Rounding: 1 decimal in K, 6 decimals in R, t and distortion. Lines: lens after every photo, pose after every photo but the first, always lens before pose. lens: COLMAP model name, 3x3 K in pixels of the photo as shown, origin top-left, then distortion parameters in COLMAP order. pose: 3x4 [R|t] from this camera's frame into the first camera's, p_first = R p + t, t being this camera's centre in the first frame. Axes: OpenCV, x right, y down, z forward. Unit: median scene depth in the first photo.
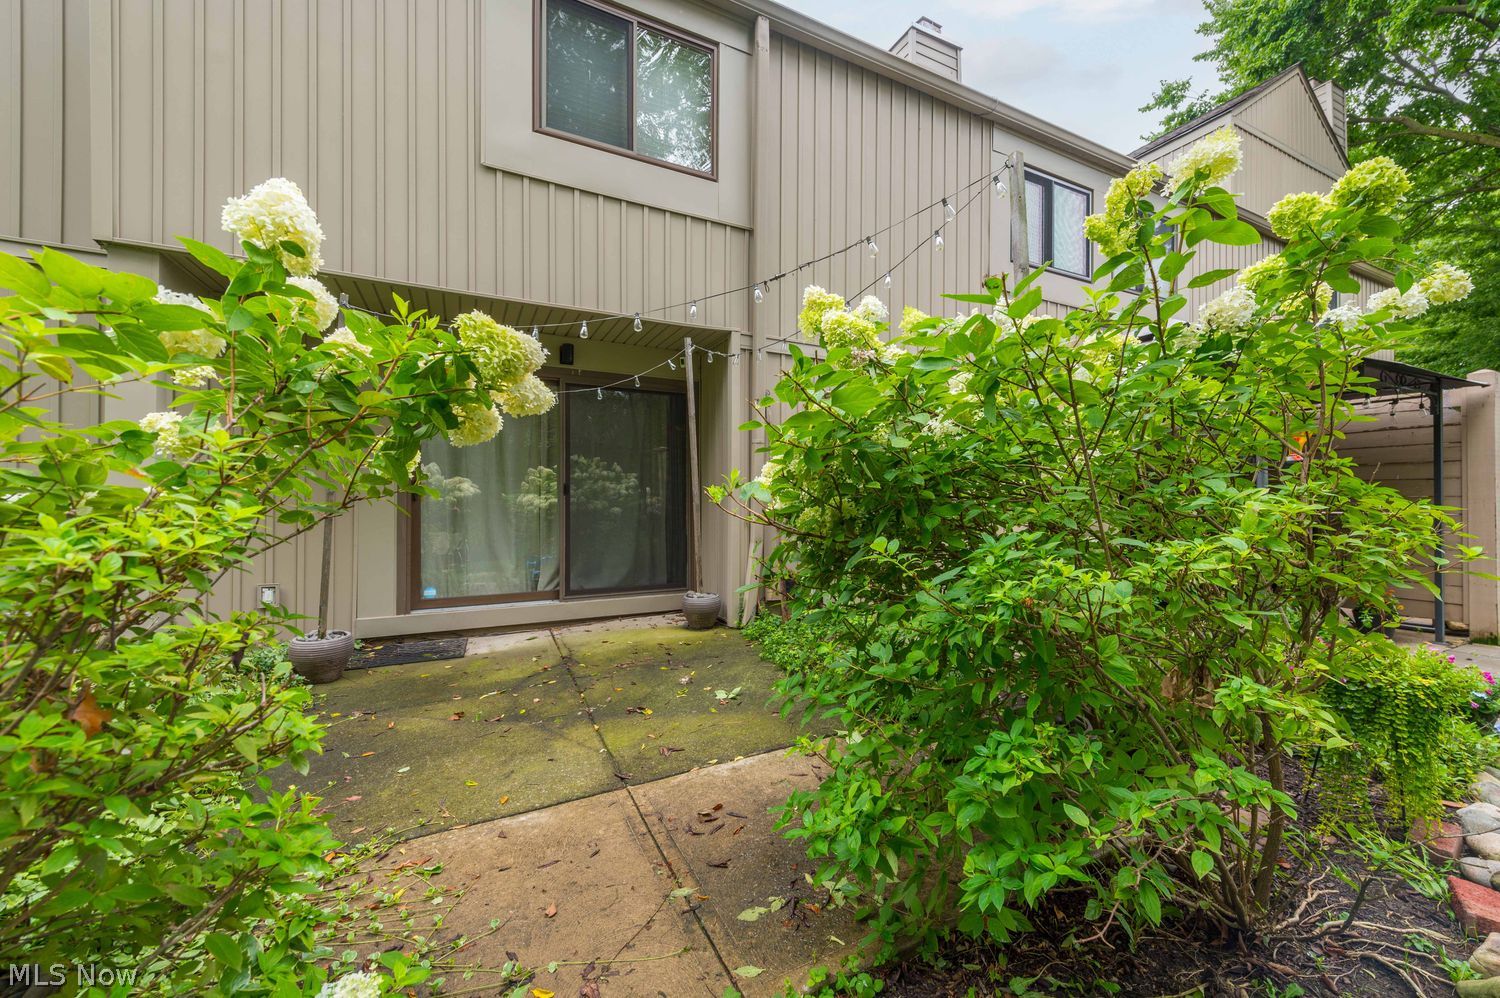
lens RADIAL K [[592.6, 0, 773.9], [0, 592.6, 500.5], [0, 0, 1]] dist [0.019613, -0.005974]
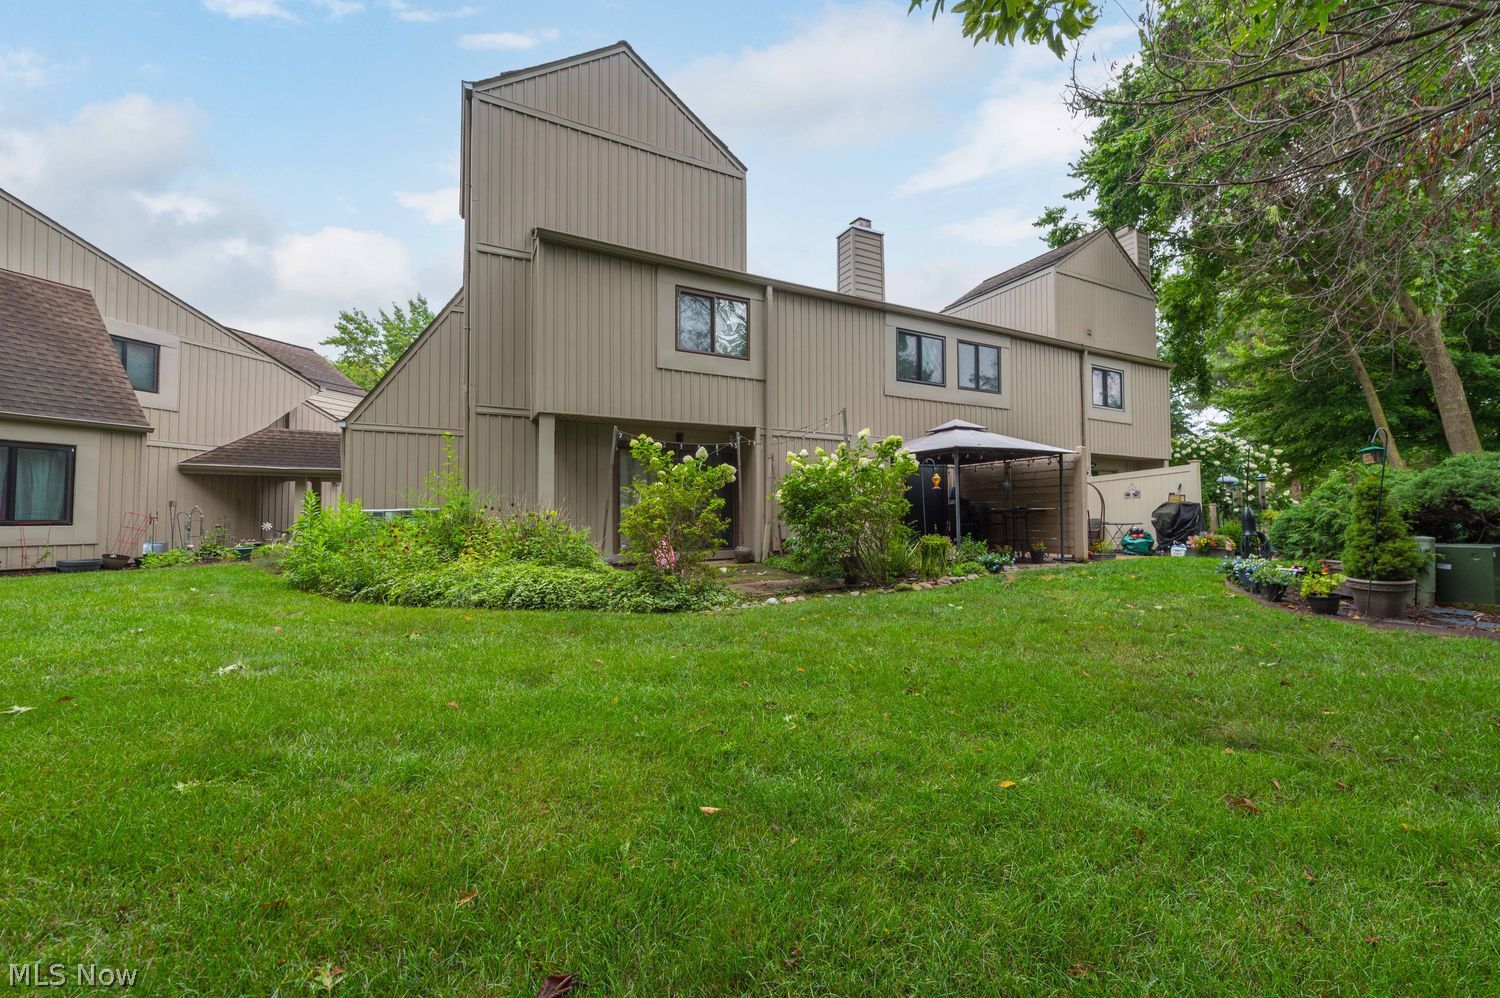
lens RADIAL K [[592.6, 0, 773.9], [0, 592.6, 500.5], [0, 0, 1]] dist [0.019613, -0.005974]
pose [[0.999828, -0.005999, 0.017534, -0.046309], [0.006407, 0.999708, -0.023281, 0.037322], [-0.017389, 0.023390, 0.999575, -1.191346]]
